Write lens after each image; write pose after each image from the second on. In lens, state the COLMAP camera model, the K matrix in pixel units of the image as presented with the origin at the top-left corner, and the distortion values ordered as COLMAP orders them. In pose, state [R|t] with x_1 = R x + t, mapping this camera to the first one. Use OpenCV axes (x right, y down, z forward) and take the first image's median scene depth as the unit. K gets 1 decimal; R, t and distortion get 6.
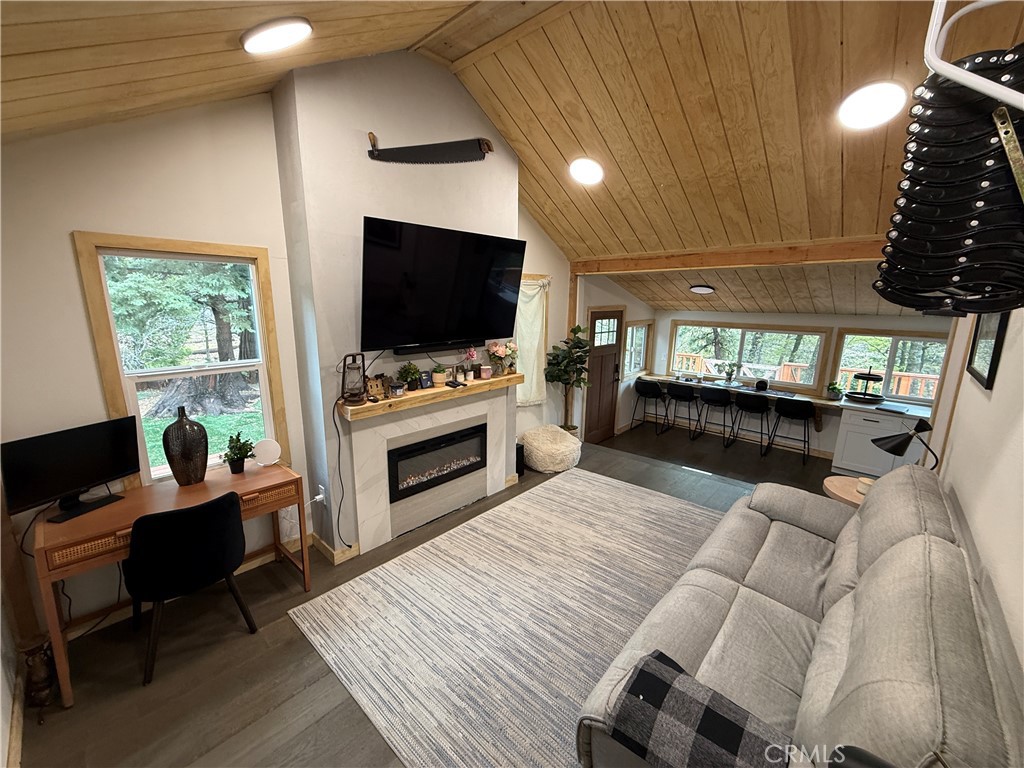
lens RADIAL K [[405.1, 0, 509.9], [0, 405.1, 383.0], [0, 0, 1]] dist [-0.000182, -0.000117]
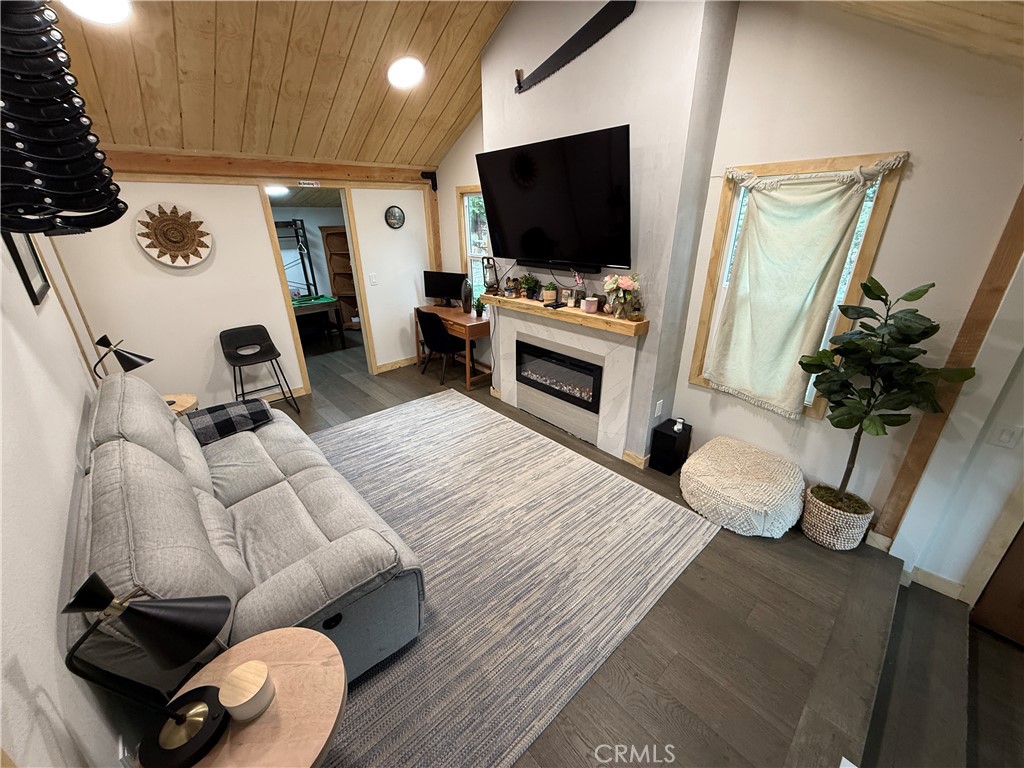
lens RADIAL K [[405.1, 0, 509.7], [0, 405.1, 382.7], [0, 0, 1]] dist [-0.000182, -0.000117]
pose [[-0.088410, 0.374851, -0.922860, 0.881262], [-0.191653, 0.902775, 0.385053, -0.189698], [0.977473, 0.210911, -0.007973, 0.937628]]
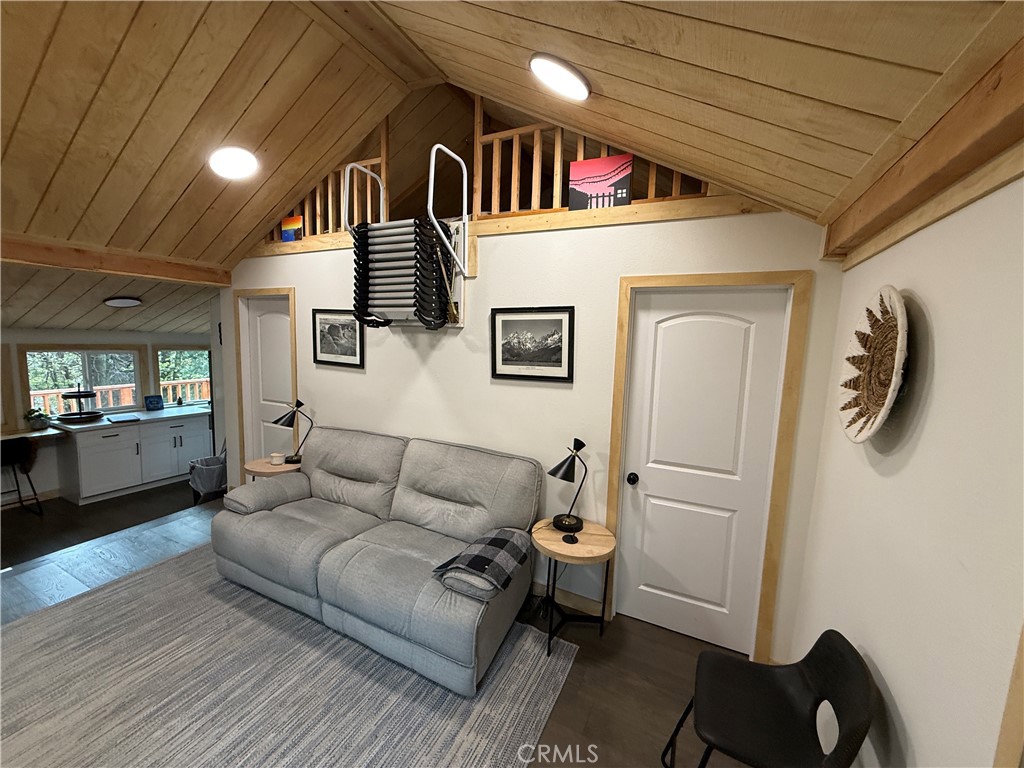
lens RADIAL K [[405.1, 0, 510.1], [0, 405.1, 382.7], [0, 0, 1]] dist [-0.000182, -0.000117]
pose [[-0.282845, -0.125928, 0.950863, -0.431745], [0.157888, 0.971708, 0.175654, -0.075560], [-0.946081, 0.199813, -0.254960, 0.447379]]
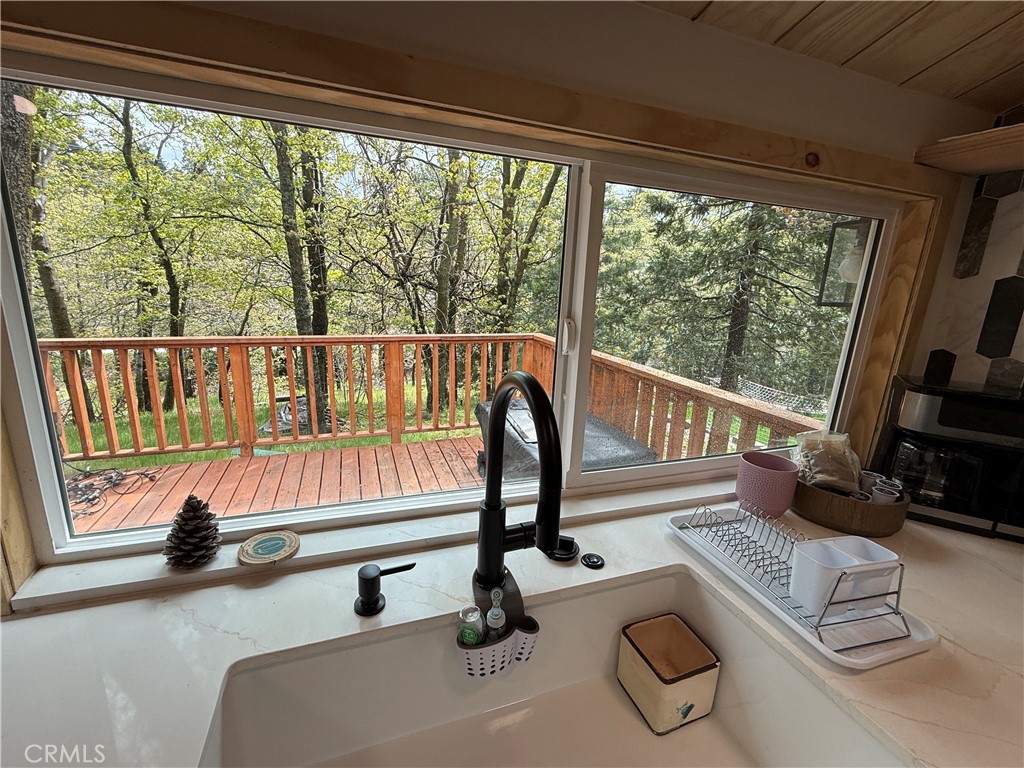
lens RADIAL K [[444.5, 0, 511.2], [0, 444.5, 383.1], [0, 0, 1]] dist [-0.000699, -0.000129]
pose [[0.461332, -0.194843, 0.865569, 1.543719], [0.143920, 0.979101, 0.143693, -0.002006], [-0.875477, 0.058282, 0.479732, 1.109716]]
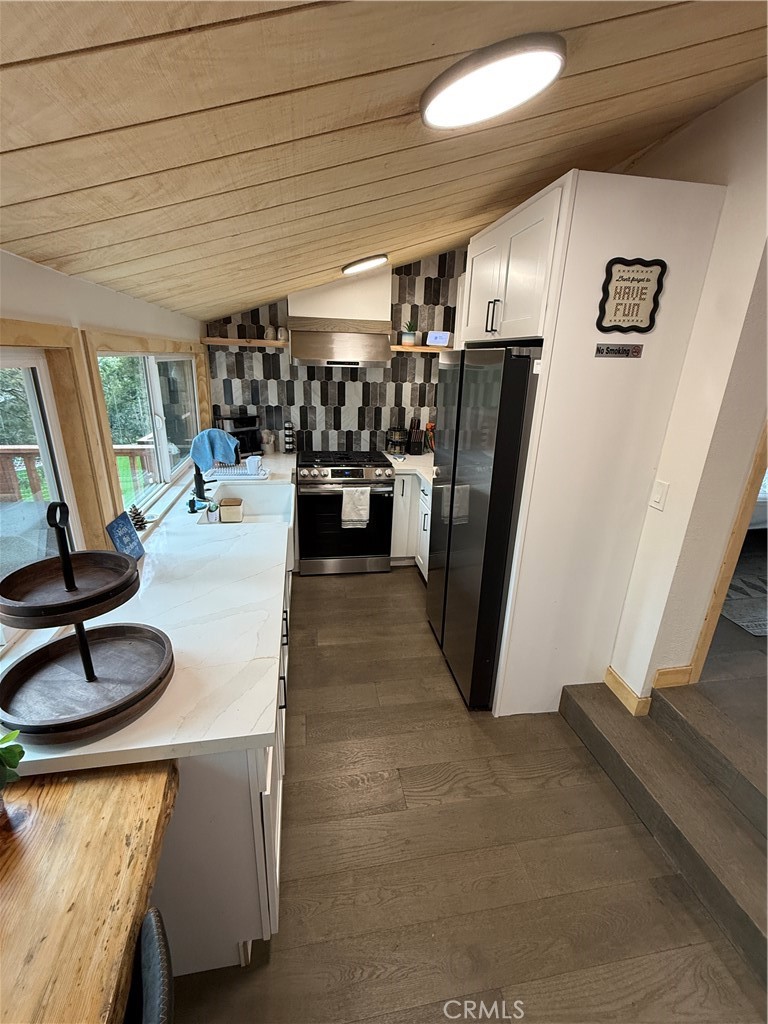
lens RADIAL K [[444.5, 0, 384.6], [0, 444.5, 515.6], [0, 0, 1]] dist [-0.000699, -0.000129]
pose [[-0.794591, -0.243537, 0.556161, 1.020715], [0.080411, 0.865744, 0.493985, -0.202329], [-0.601797, 0.437237, -0.668330, 1.592262]]
